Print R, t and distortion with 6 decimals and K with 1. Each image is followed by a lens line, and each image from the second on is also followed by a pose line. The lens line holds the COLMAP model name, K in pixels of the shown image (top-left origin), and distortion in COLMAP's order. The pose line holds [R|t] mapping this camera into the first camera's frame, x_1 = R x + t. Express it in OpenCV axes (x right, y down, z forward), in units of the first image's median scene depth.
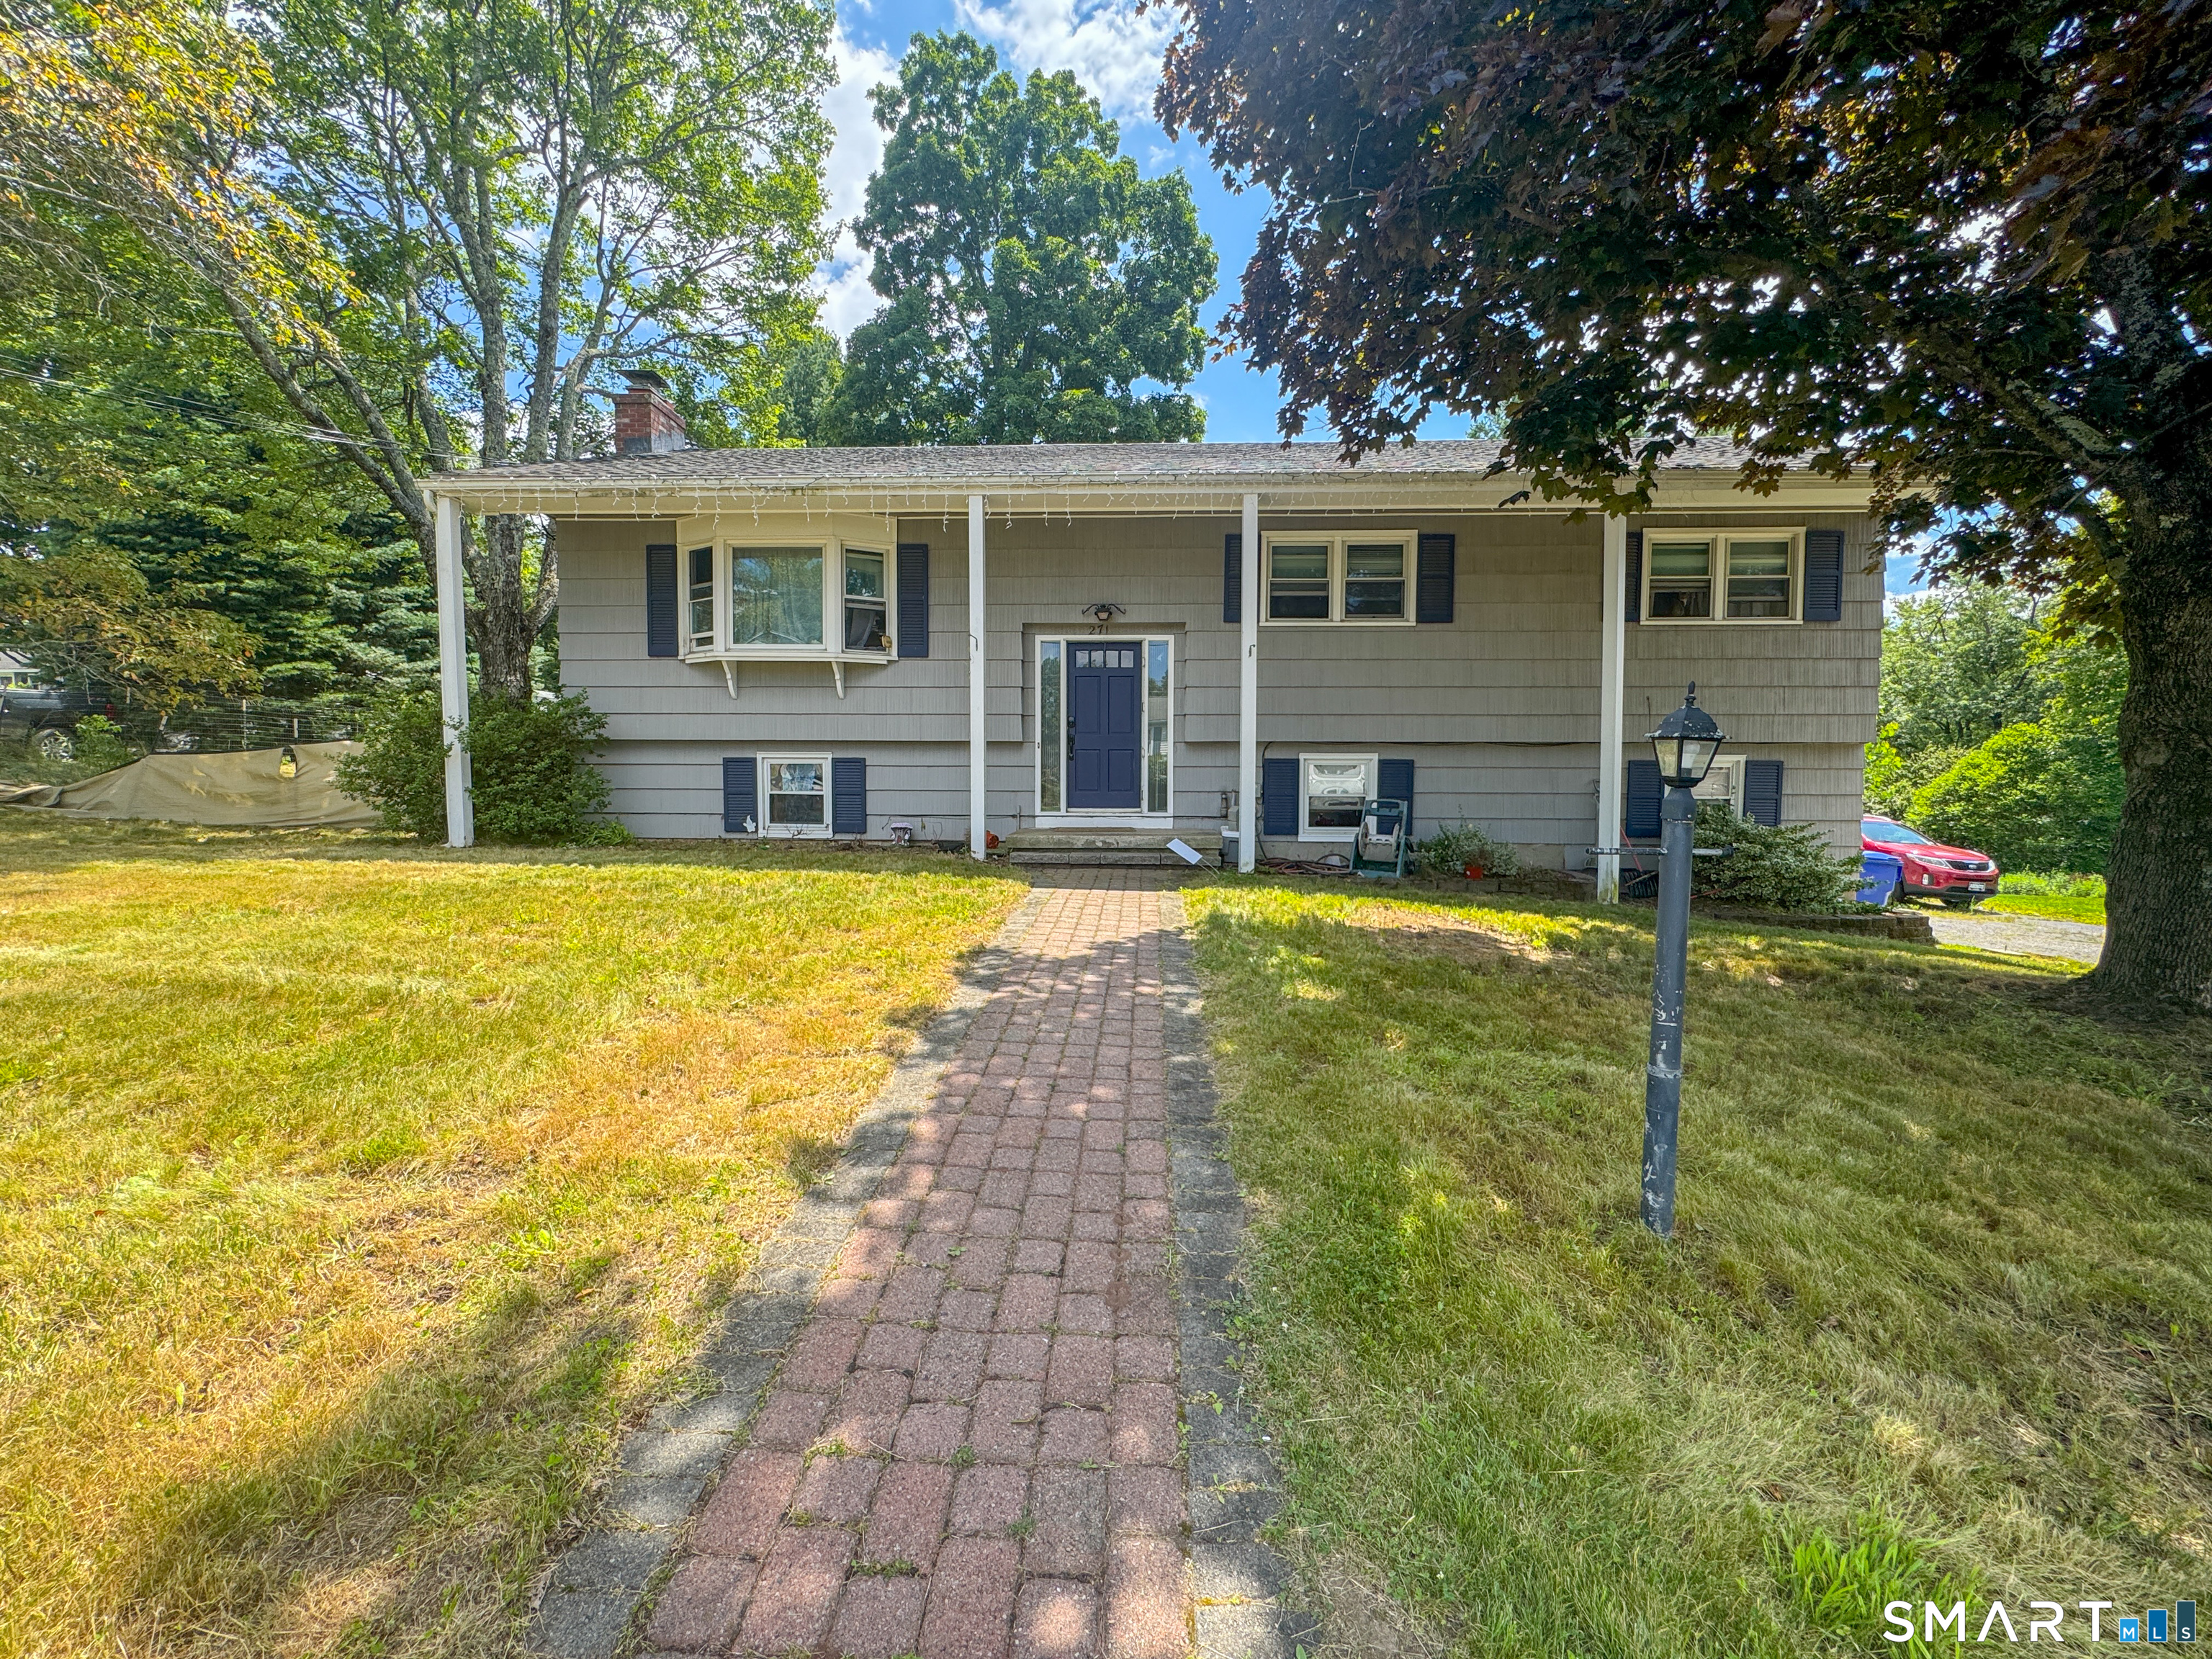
lens RADIAL K [[889.6, 0, 1105.6], [0, 889.6, 827.9], [0, 0, 1]] dist [-0.003897, 0.000826]
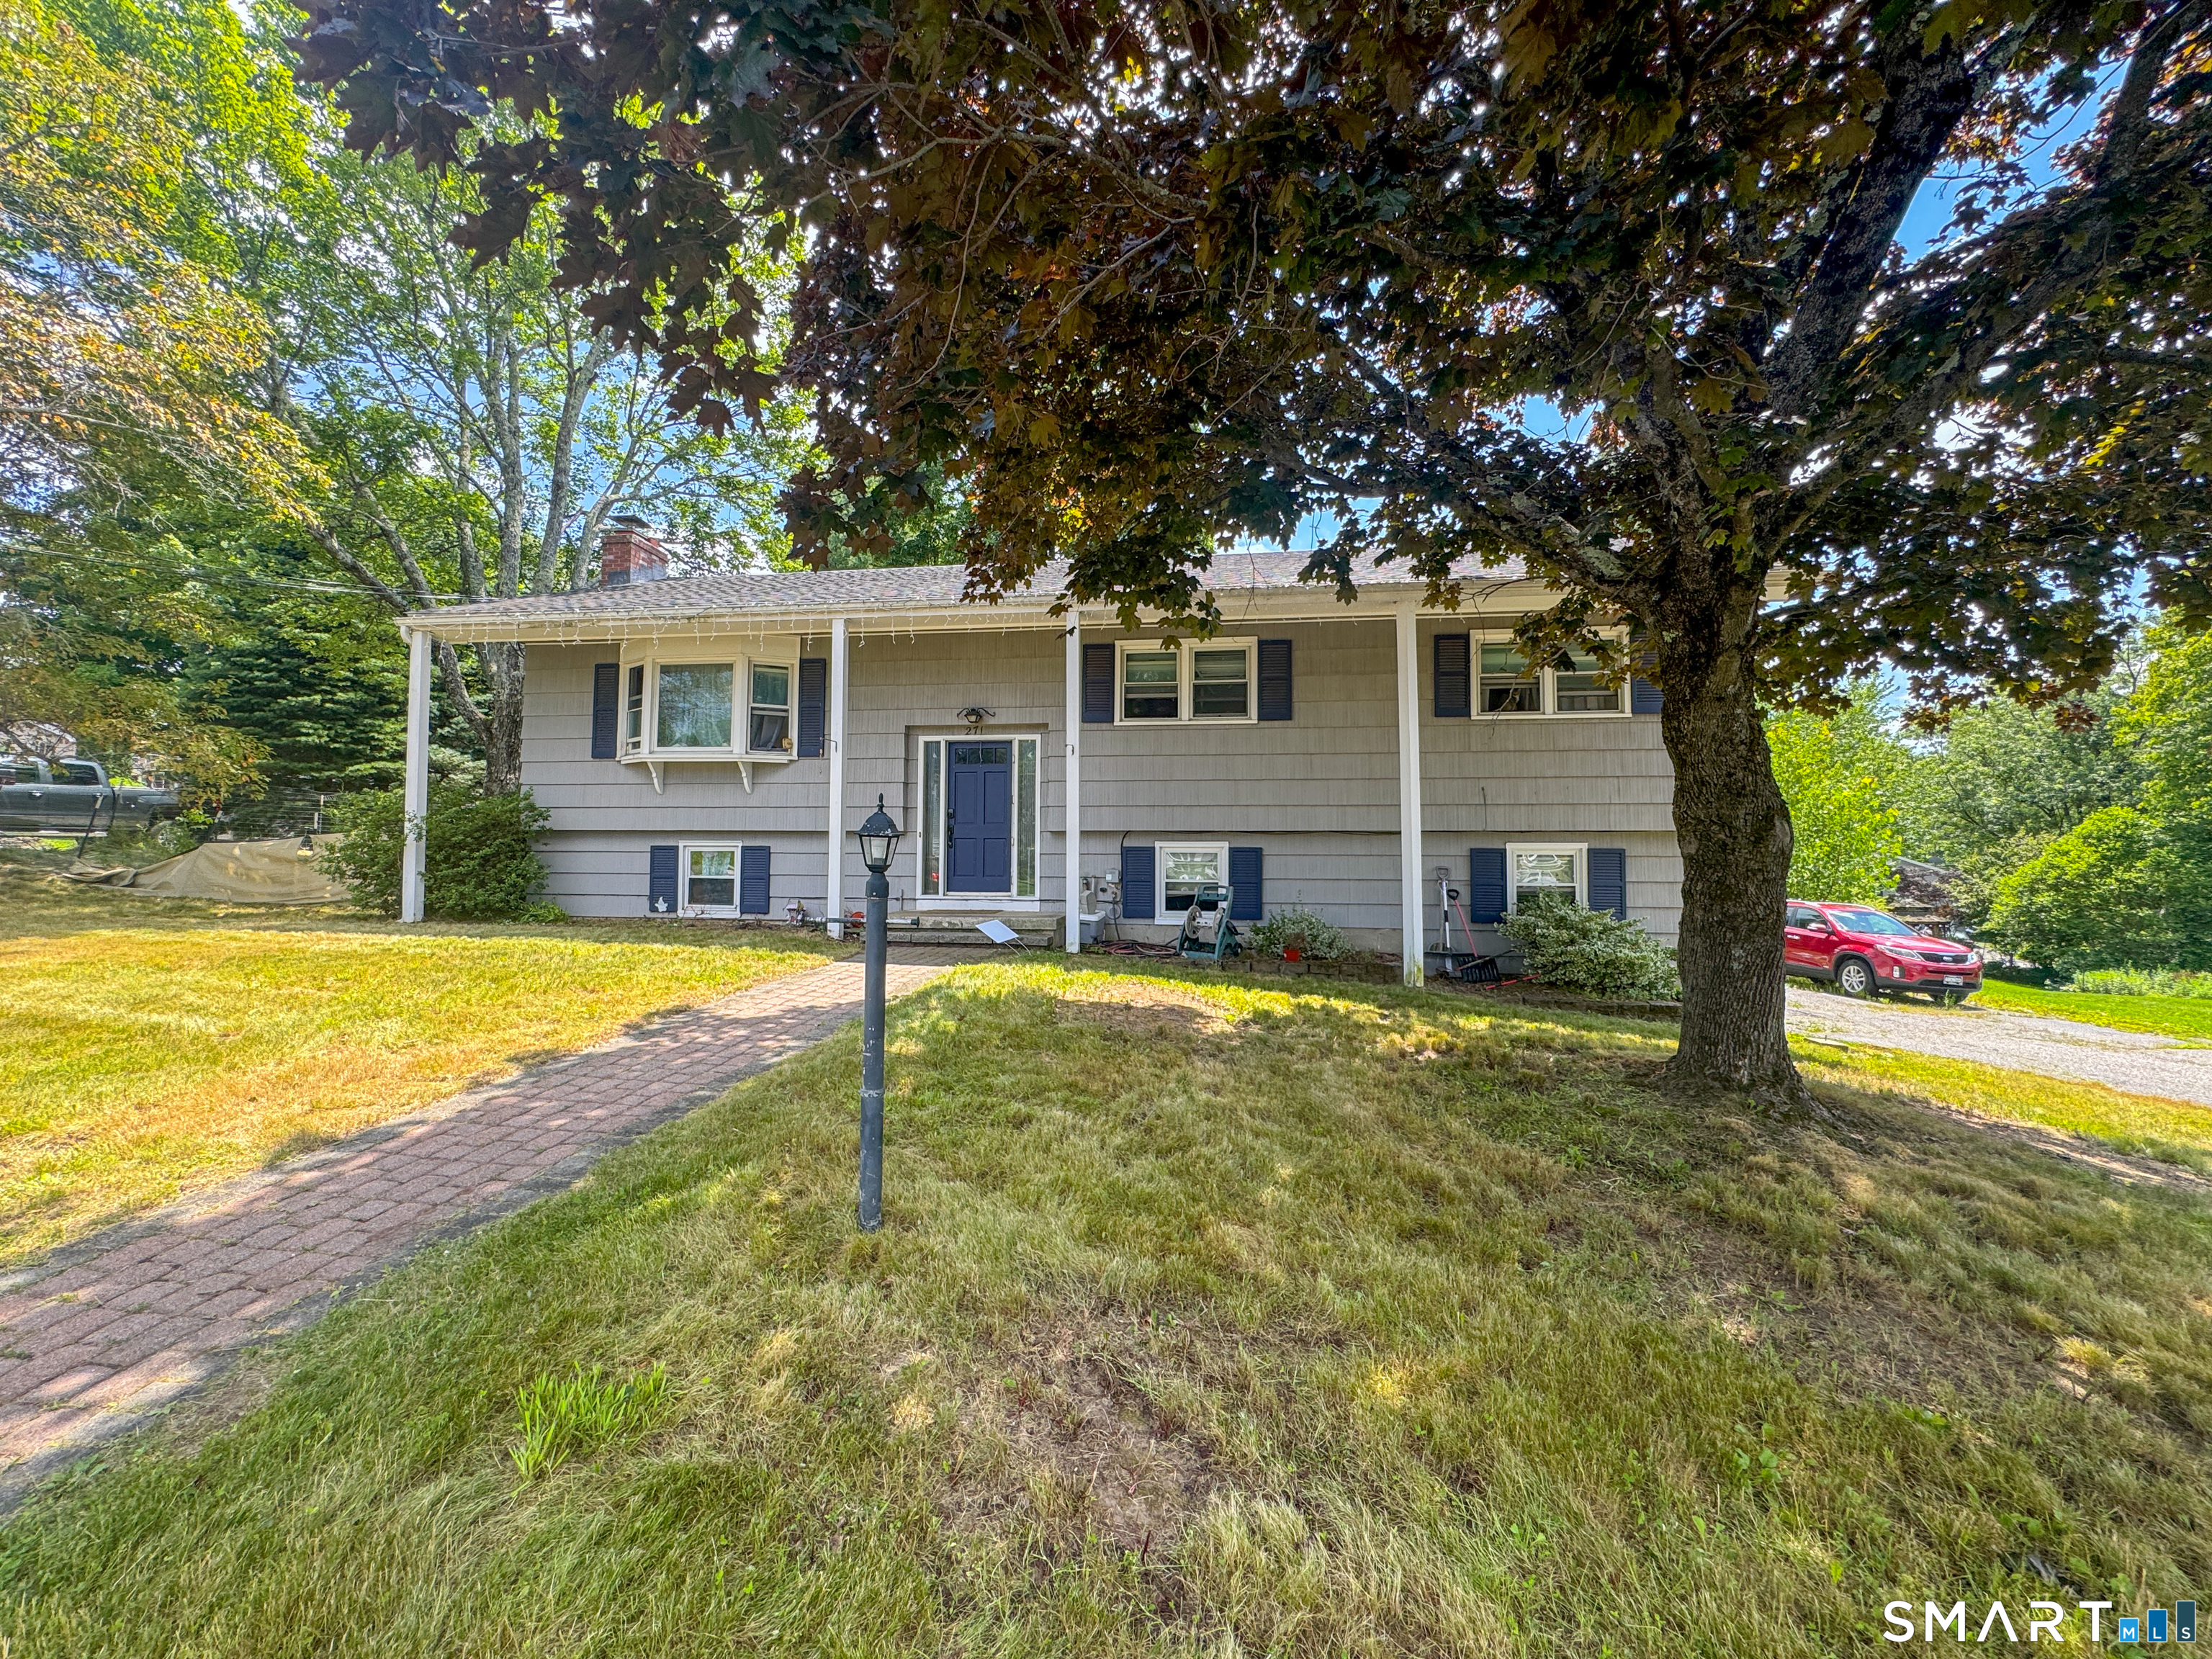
lens RADIAL K [[889.6, 0, 1107.2], [0, 889.6, 828.8], [0, 0, 1]] dist [-0.003897, 0.000826]
pose [[0.995100, -0.002030, -0.098851, 0.267442], [-0.007440, 0.995416, -0.095346, 0.003380], [0.098591, 0.095614, 0.990524, -0.068823]]
